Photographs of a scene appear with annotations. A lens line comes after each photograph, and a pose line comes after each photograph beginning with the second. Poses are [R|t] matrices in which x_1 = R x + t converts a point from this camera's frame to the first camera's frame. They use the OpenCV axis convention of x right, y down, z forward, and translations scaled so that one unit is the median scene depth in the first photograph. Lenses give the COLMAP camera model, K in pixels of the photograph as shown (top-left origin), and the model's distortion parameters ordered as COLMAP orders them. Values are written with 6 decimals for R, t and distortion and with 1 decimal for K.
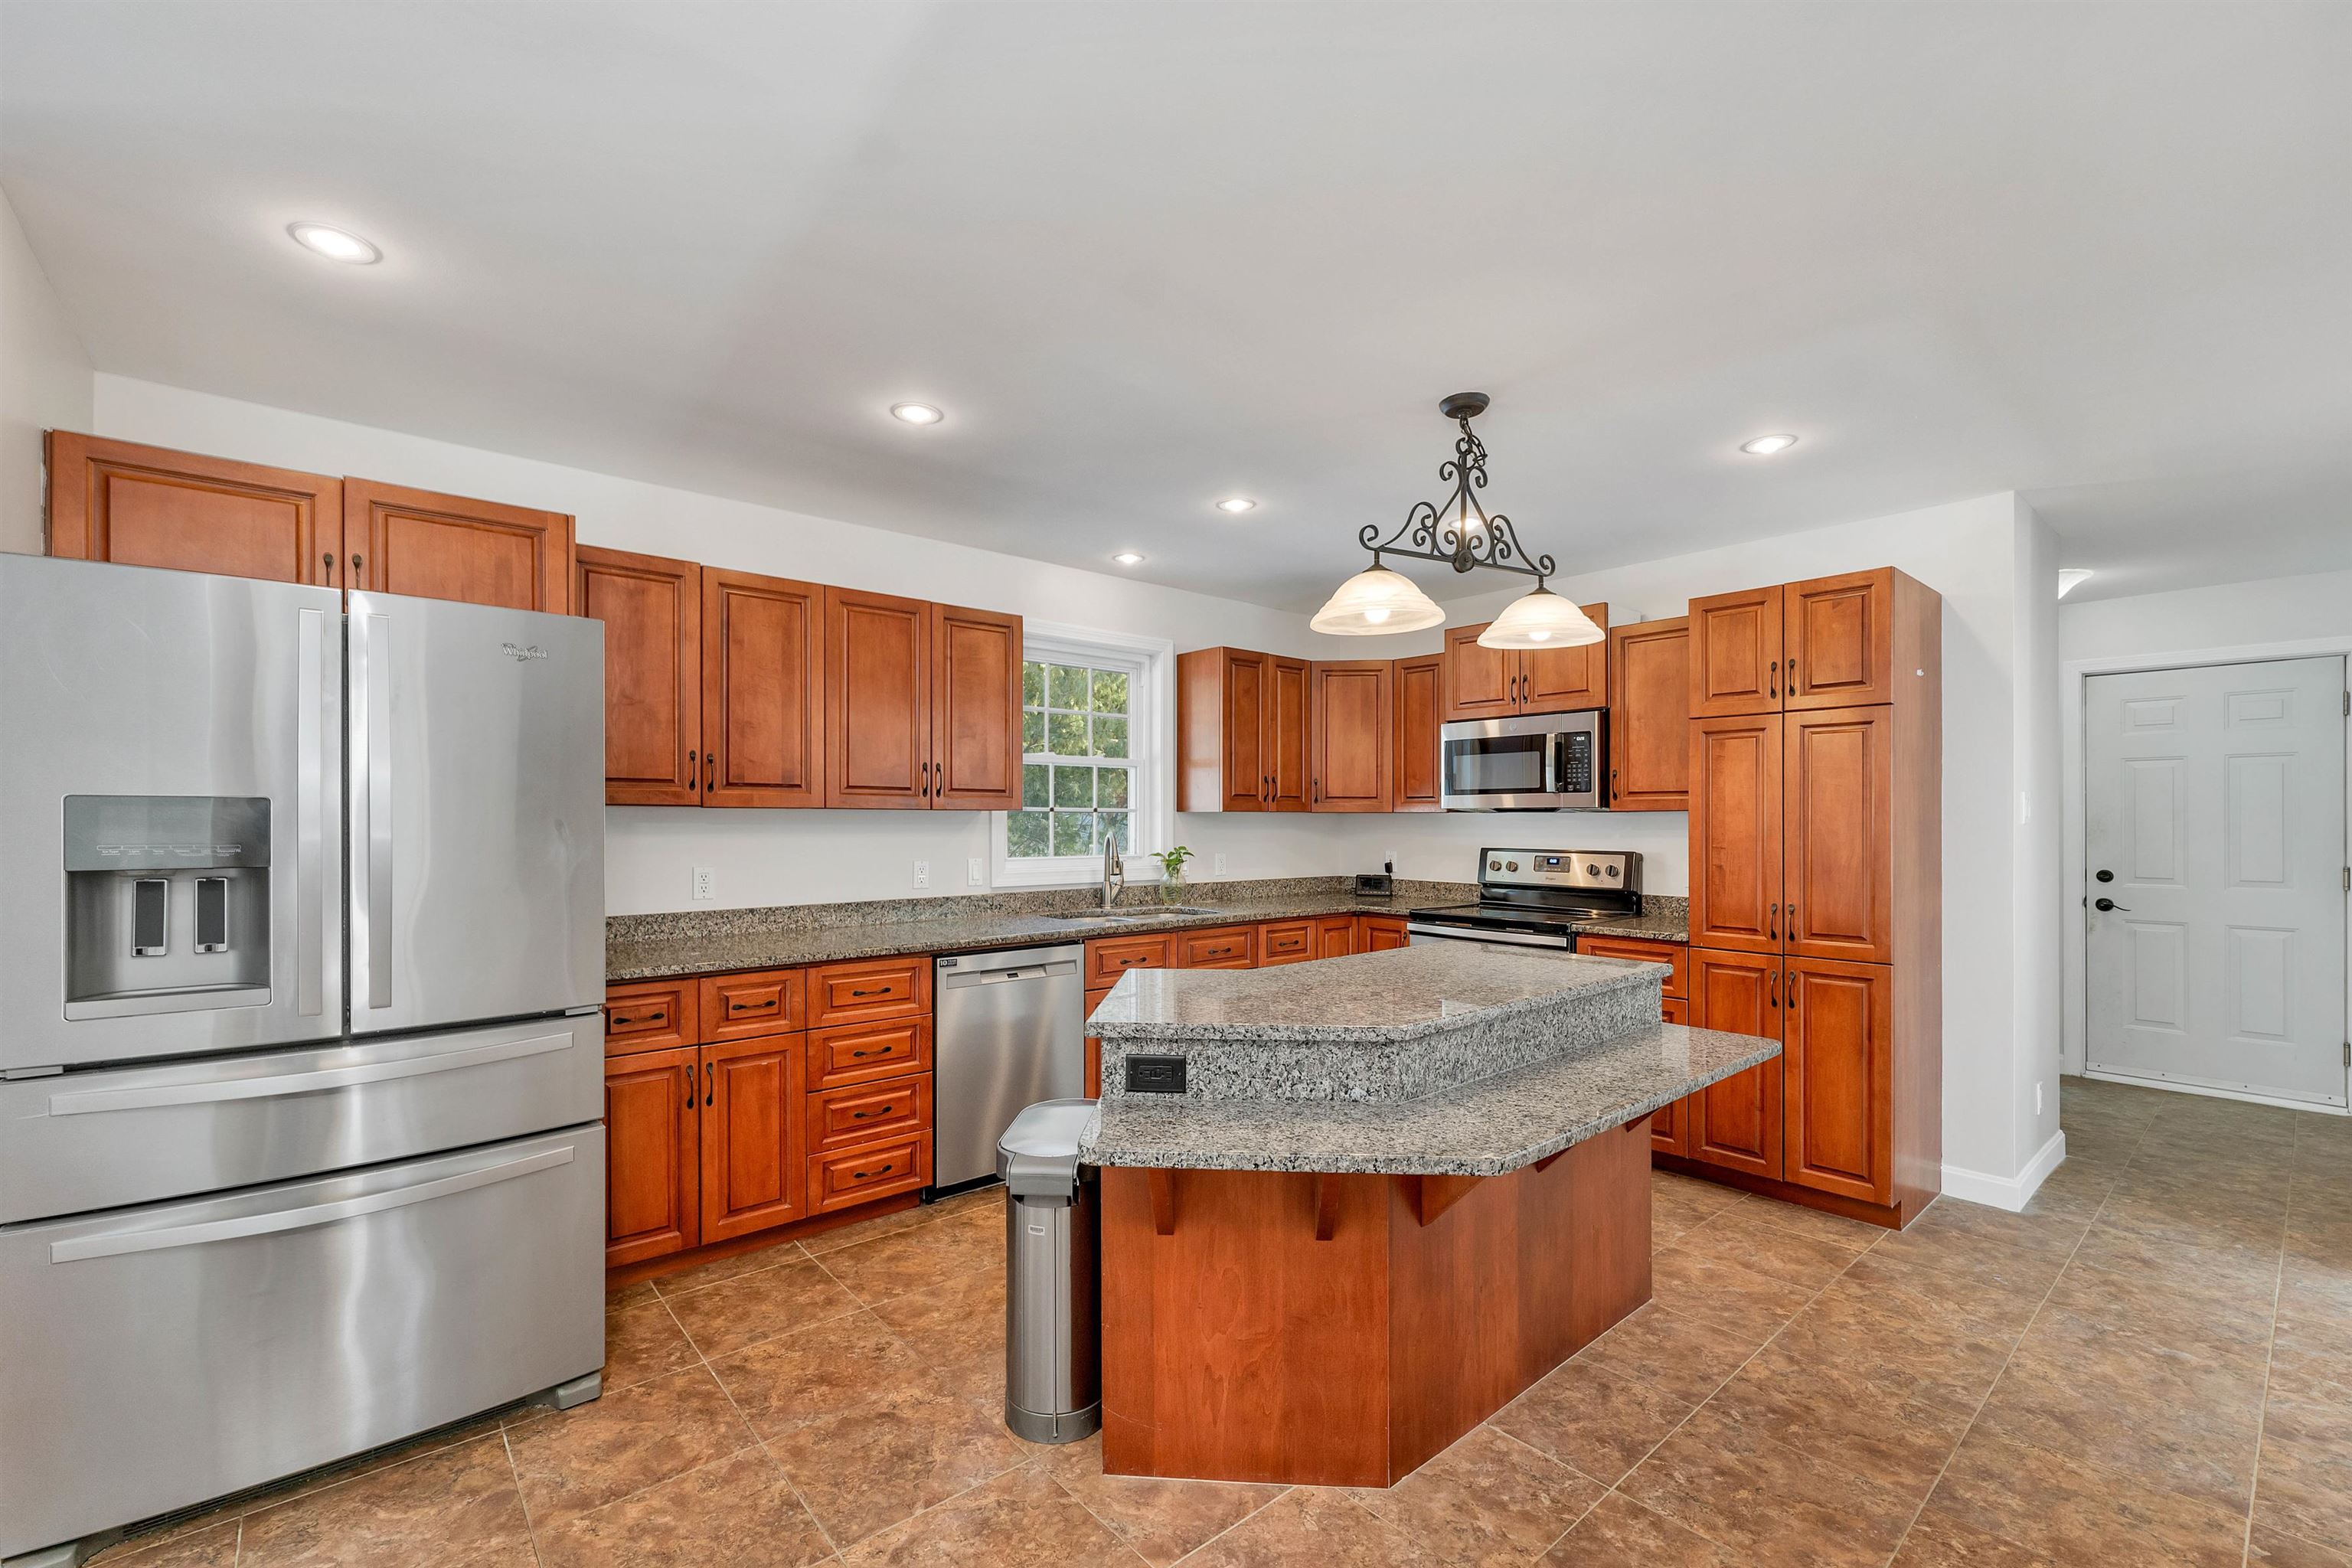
lens RADIAL K [[997.6, 0, 1173.8], [0, 997.6, 812.7], [0, 0, 1]] dist [0.006812, 0.000126]
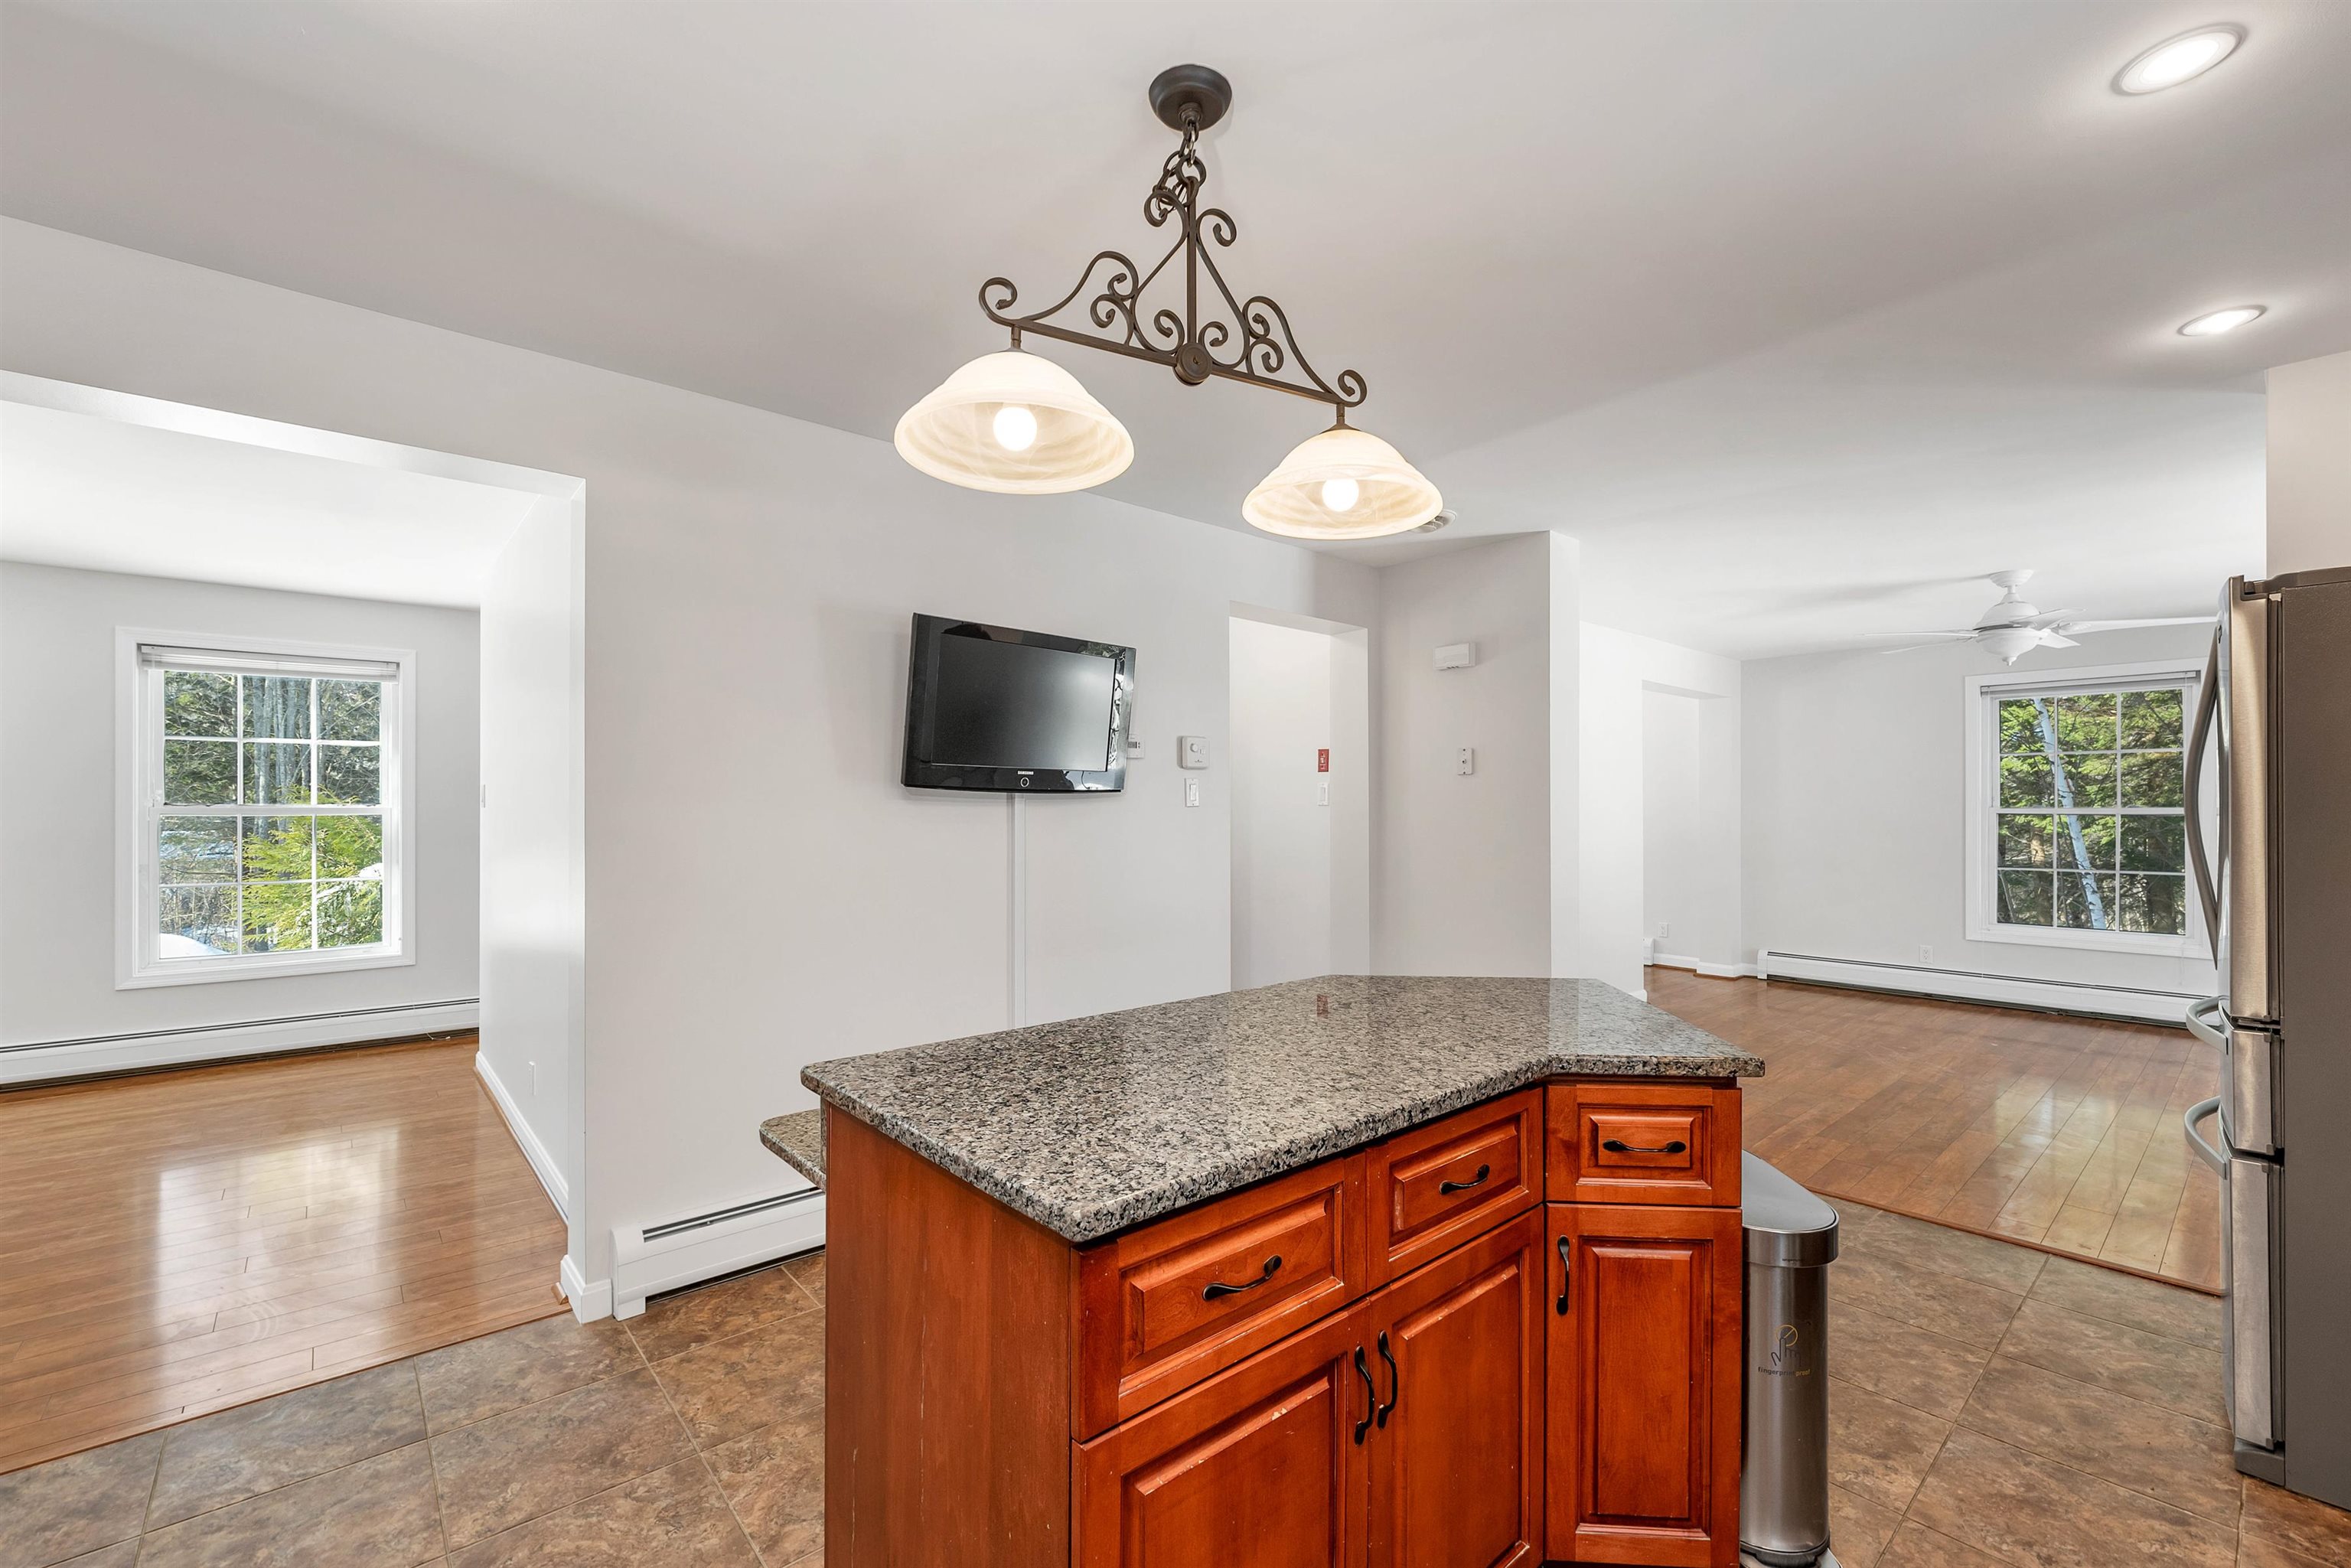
lens RADIAL K [[971.2, 0, 1159.9], [0, 971.2, 805.7], [0, 0, 1]] dist [0.002408, -0.000247]
pose [[-0.999998, -0.000731, 0.001651, 0.198401], [-0.000741, 0.999982, -0.005963, 0.007502], [-0.001647, -0.005964, -0.999981, 1.011694]]
